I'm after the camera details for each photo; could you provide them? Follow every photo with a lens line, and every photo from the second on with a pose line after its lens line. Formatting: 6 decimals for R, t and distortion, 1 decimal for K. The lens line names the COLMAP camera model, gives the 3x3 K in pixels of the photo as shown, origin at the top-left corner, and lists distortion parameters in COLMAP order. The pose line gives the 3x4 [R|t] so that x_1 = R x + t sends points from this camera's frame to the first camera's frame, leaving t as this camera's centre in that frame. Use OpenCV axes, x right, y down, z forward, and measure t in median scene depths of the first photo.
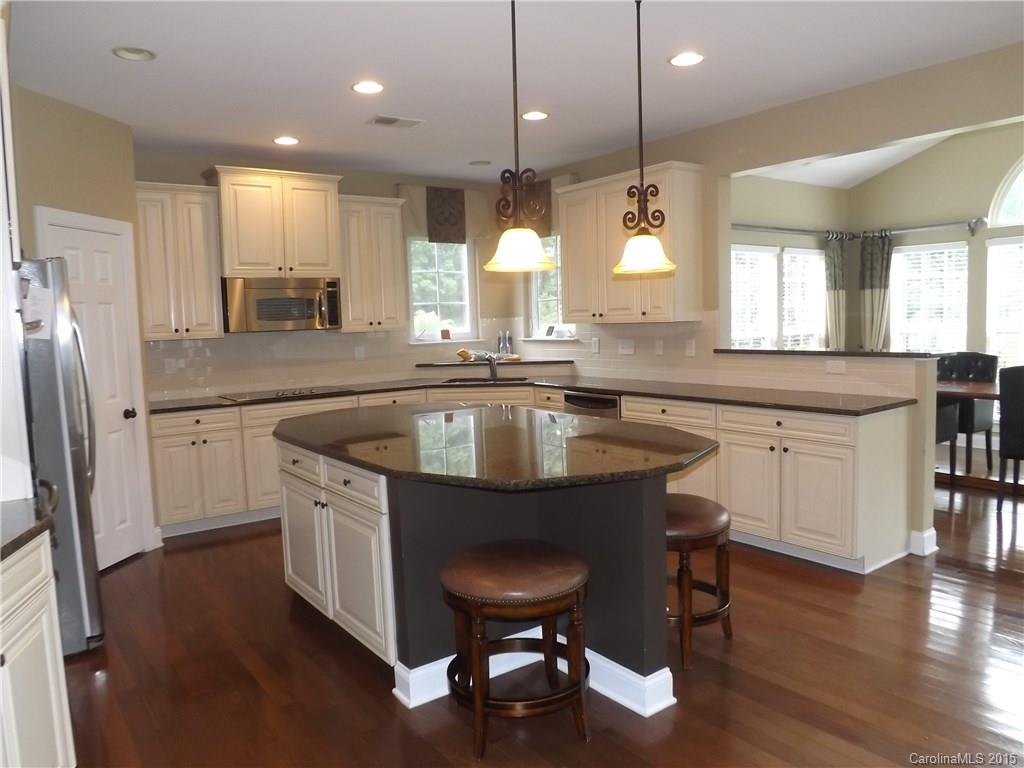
lens RADIAL K [[743.1, 0, 509.2], [0, 743.1, 391.3], [0, 0, 1]] dist [-0.054942, 0.006373]
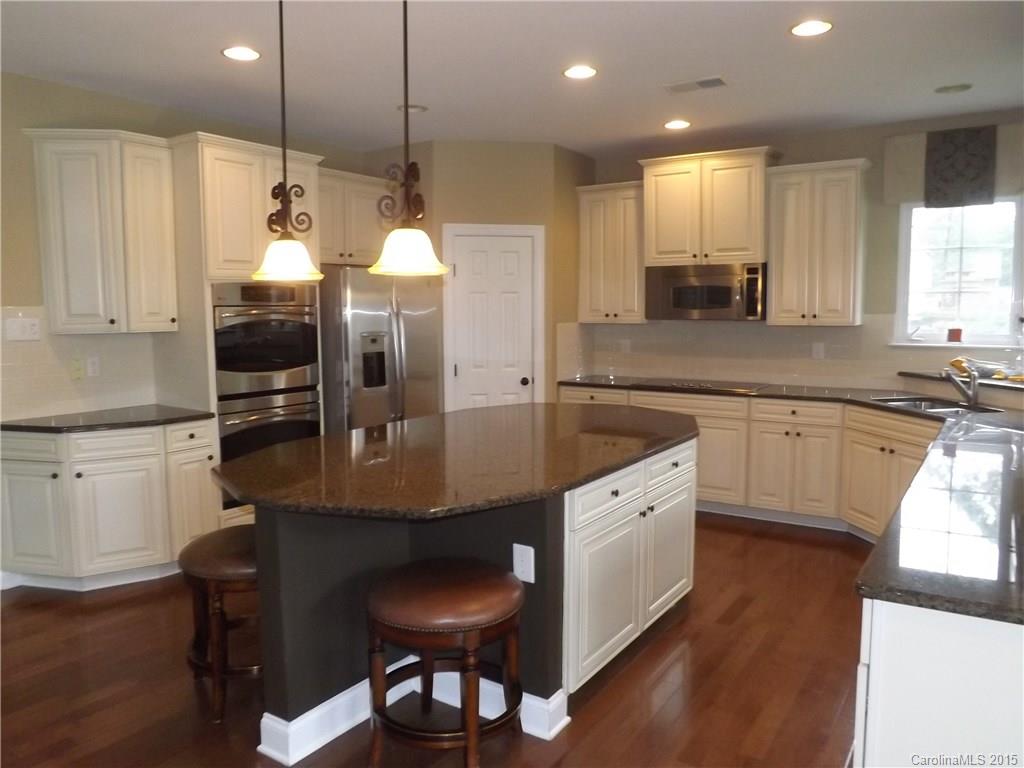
lens RADIAL K [[743.1, 0, 508.2], [0, 743.1, 378.8], [0, 0, 1]] dist [-0.054942, 0.006373]
pose [[0.336288, 0.121202, -0.933927, 0.489181], [-0.096649, 0.990889, 0.093794, -0.067580], [0.936787, 0.058721, 0.344938, 0.408978]]
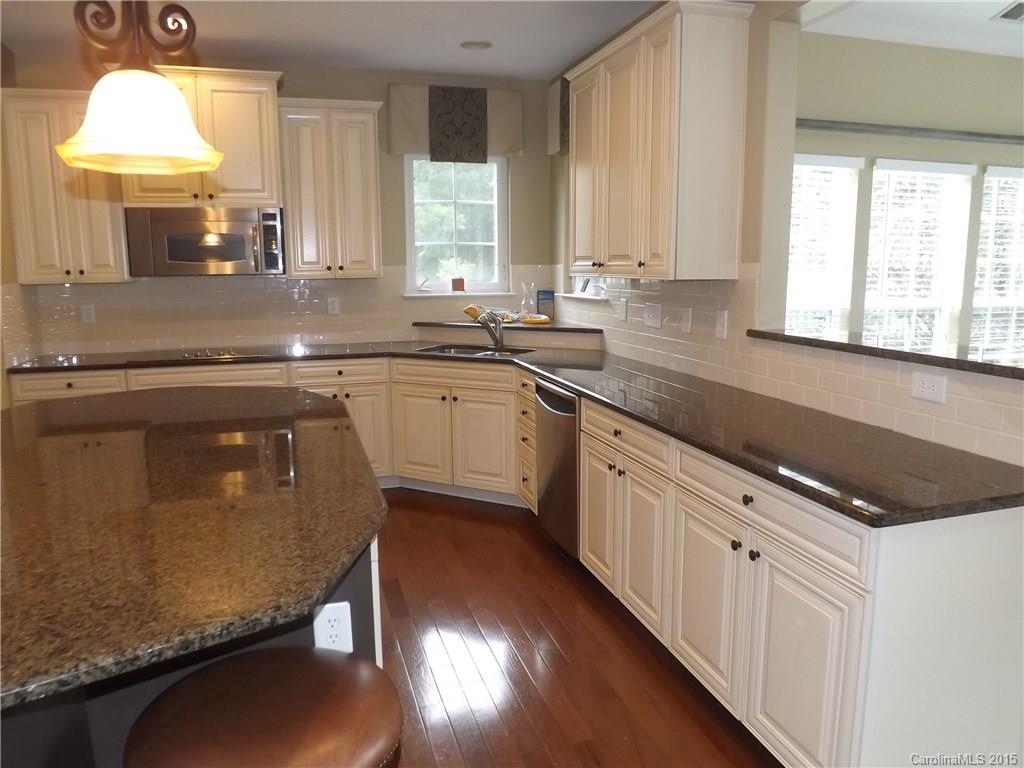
lens RADIAL K [[743.1, 0, 516.2], [0, 743.1, 391.0], [0, 0, 1]] dist [-0.054942, 0.006373]
pose [[0.942152, 0.082055, -0.324988, 0.259444], [-0.056645, 0.994605, 0.086909, -0.042849], [0.330366, -0.063473, 0.941716, 0.334460]]
